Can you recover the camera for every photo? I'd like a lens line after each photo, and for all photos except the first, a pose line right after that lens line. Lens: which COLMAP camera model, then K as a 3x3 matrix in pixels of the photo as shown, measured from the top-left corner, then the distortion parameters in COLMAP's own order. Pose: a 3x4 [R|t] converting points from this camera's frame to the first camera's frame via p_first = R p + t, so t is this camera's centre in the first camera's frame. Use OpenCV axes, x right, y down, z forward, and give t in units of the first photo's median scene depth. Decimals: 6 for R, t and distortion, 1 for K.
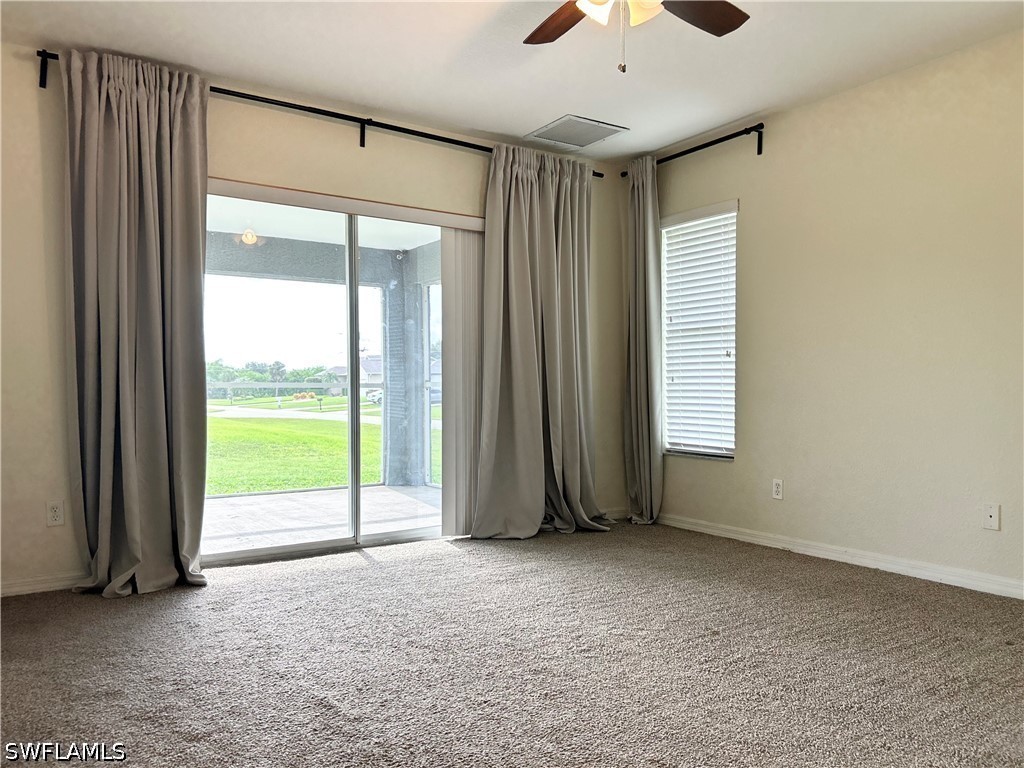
lens RADIAL K [[772.3, 0, 512.5], [0, 772.3, 388.3], [0, 0, 1]] dist [0.050037, -0.057483]
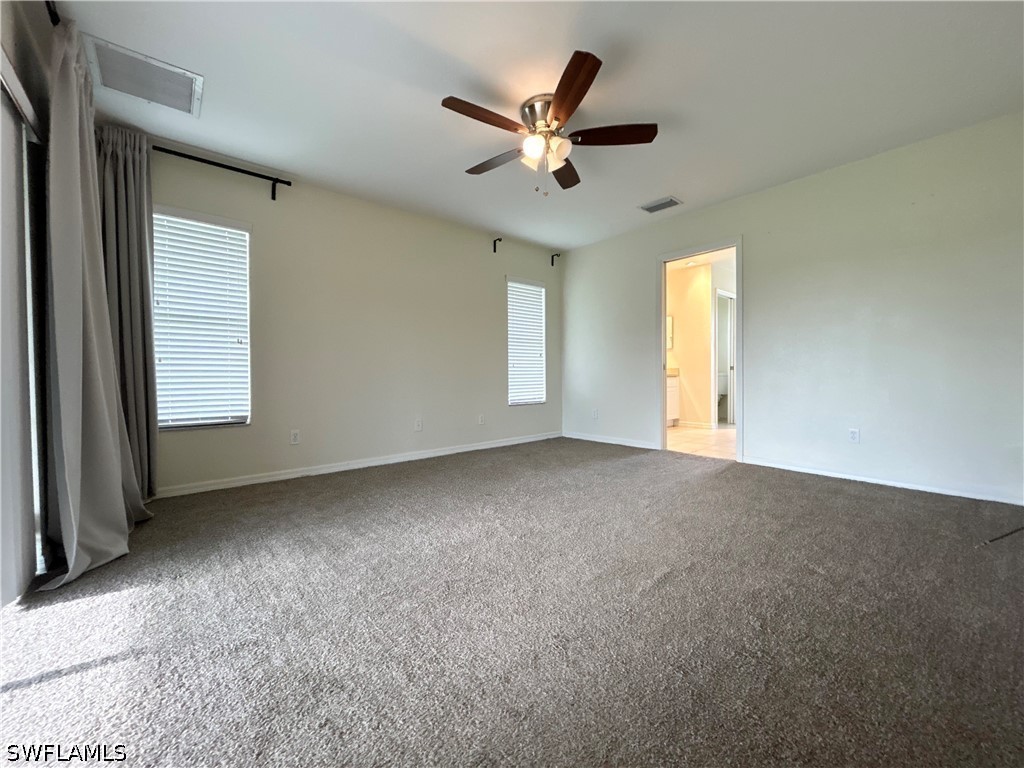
lens RADIAL K [[413.1, 0, 509.7], [0, 413.1, 383.6], [0, 0, 1]] dist [-0.003459, 0.002958]
pose [[-0.123889, -0.021986, 0.992052, -0.535523], [0.006222, 0.999718, 0.022933, 0.013660], [-0.992277, 0.009014, -0.123717, 0.770453]]
